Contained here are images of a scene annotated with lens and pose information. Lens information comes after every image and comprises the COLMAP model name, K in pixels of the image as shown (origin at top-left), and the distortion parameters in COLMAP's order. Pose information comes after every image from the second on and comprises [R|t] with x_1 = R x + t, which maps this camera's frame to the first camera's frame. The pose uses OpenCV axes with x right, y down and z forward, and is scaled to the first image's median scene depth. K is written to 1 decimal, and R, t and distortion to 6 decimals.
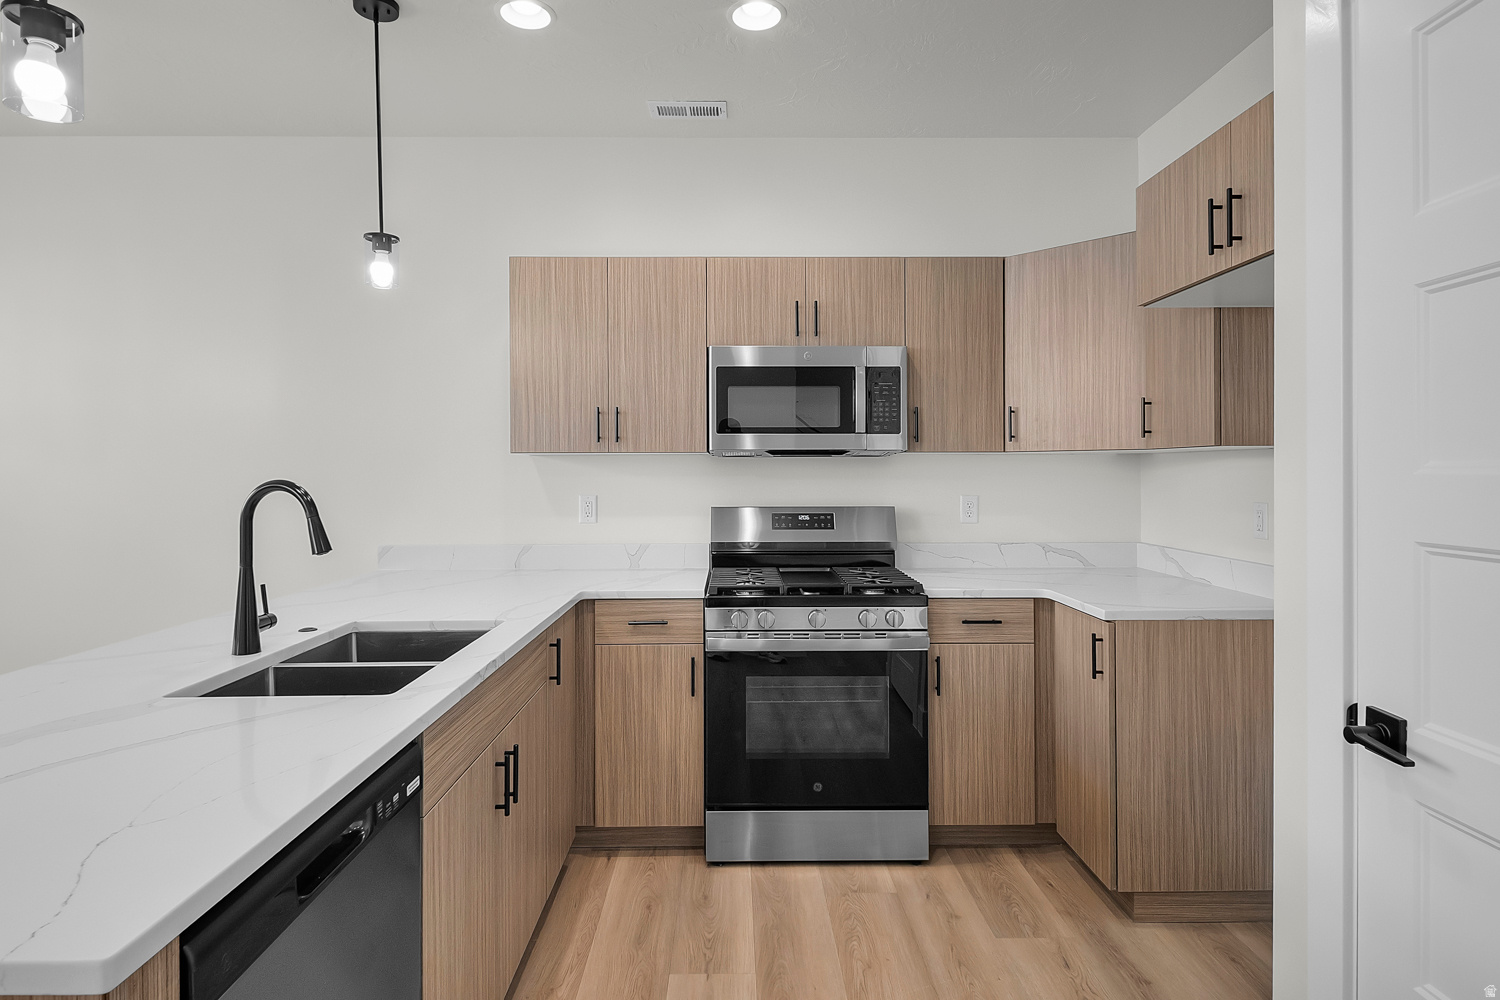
lens RADIAL K [[803.8, 0, 746.4], [0, 803.8, 473.4], [0, 0, 1]] dist [0.012612, -0.000702]
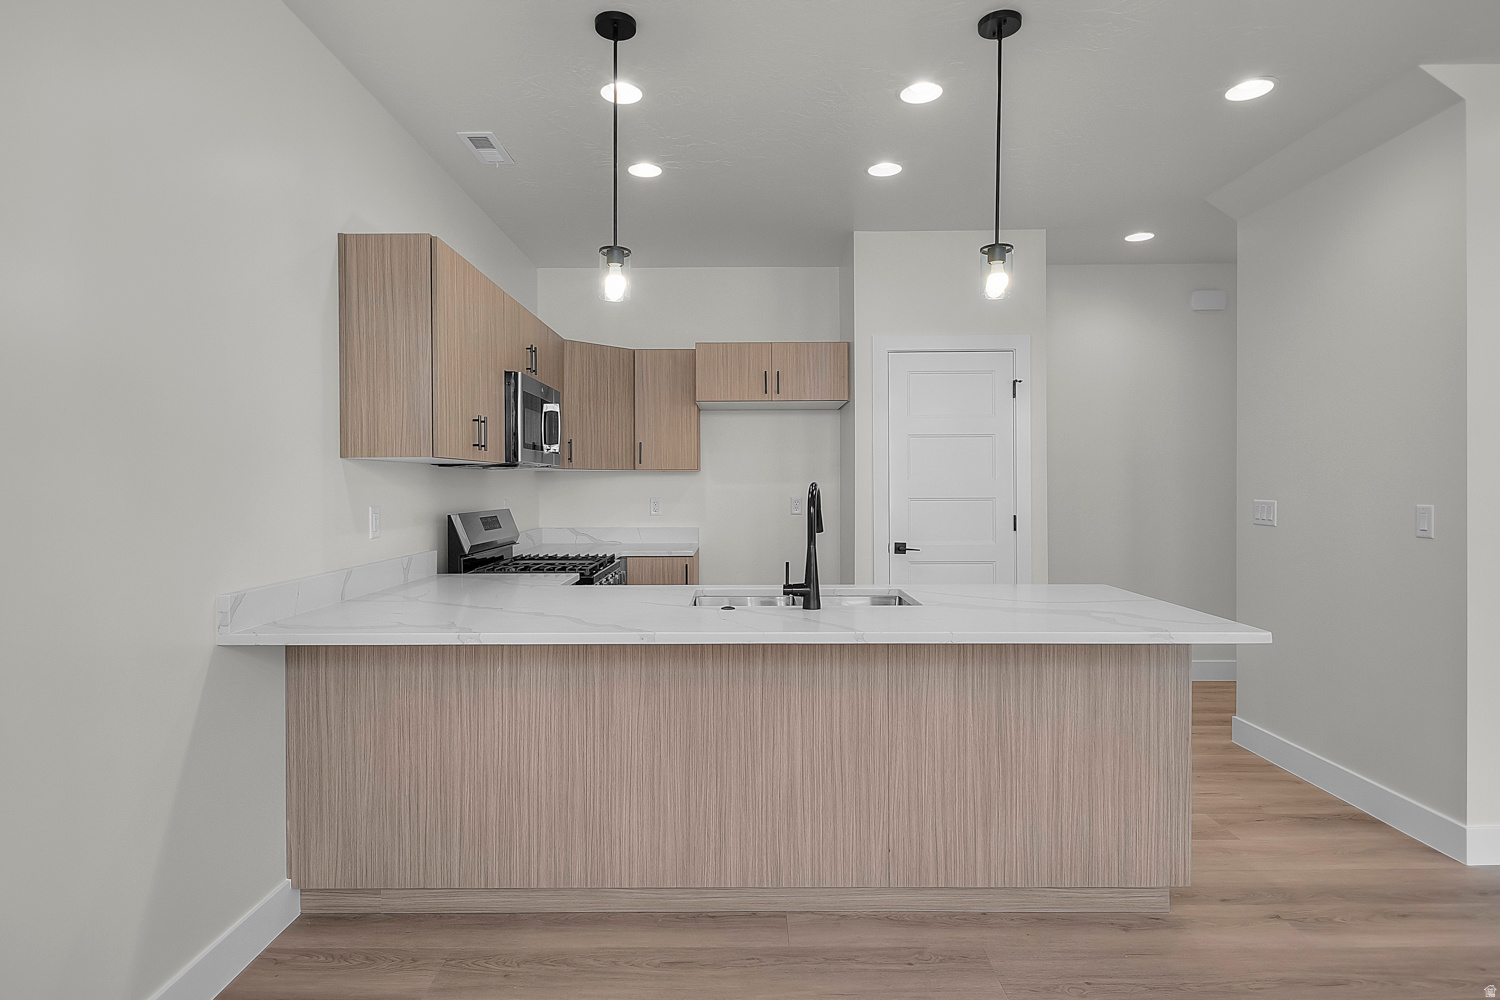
lens RADIAL K [[797.3, 0, 748.7], [0, 797.3, 490.2], [0, 0, 1]] dist [0.003685, -0.000080]
pose [[0.000291, -0.004587, 0.999989, -1.286515], [0.004581, 0.999979, 0.004586, 0.009423], [-0.999989, 0.004580, 0.000312, 0.719836]]
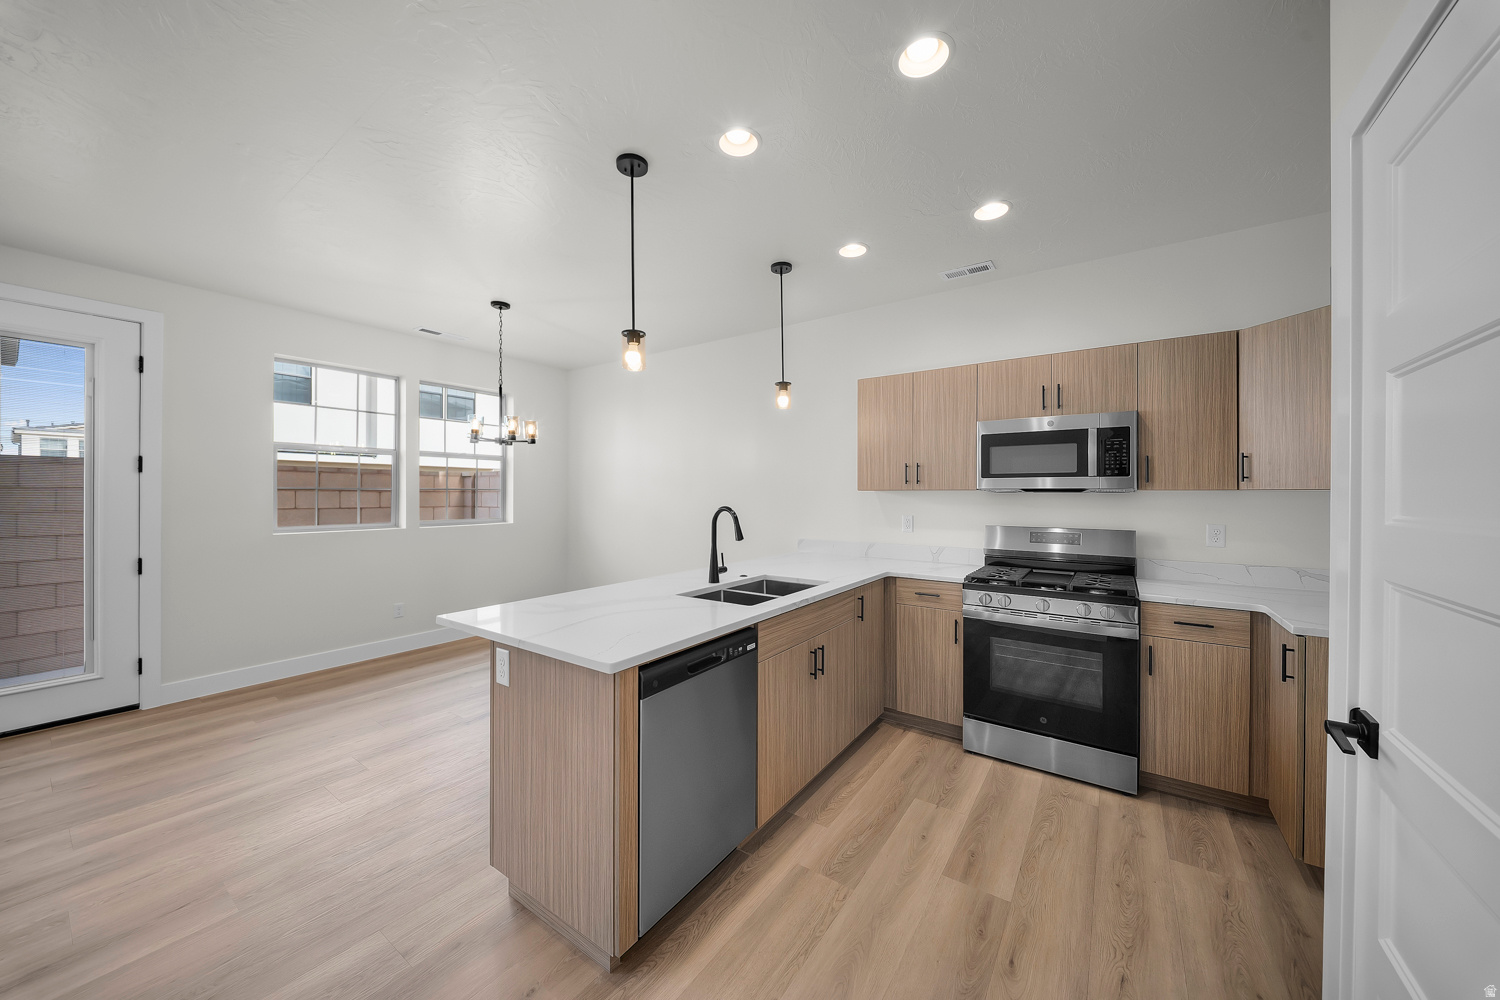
lens RADIAL K [[523.8, 0, 744.3], [0, 523.8, 497.8], [0, 0, 1]] dist [0.002422, -0.005559]
pose [[0.808244, 0.009184, -0.588776, 0.201282], [-0.007386, 0.999958, 0.005459, -0.014758], [0.588801, -0.000064, 0.808278, -0.085755]]
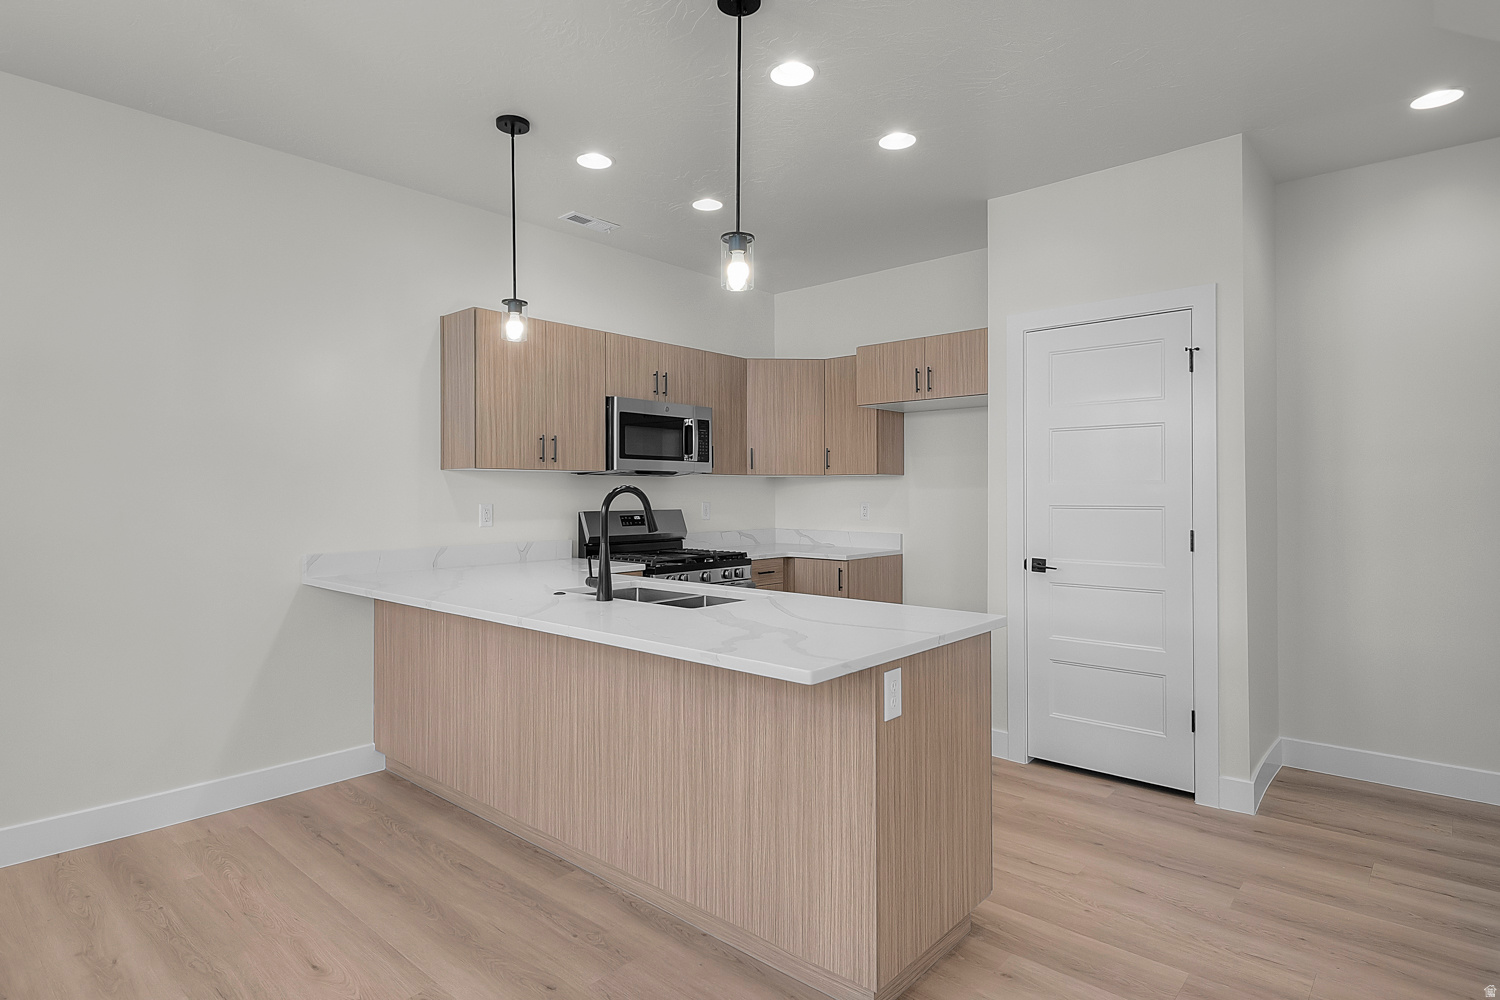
lens RADIAL K [[807.4, 0, 743.8], [0, 807.4, 486.6], [0, 0, 1]] dist [0.000535, -0.001039]
pose [[0.669137, 0.007695, 0.743099, -1.021444], [0.000820, 0.999938, -0.011093, 0.017940], [-0.743139, 0.008032, 0.669089, -0.129151]]
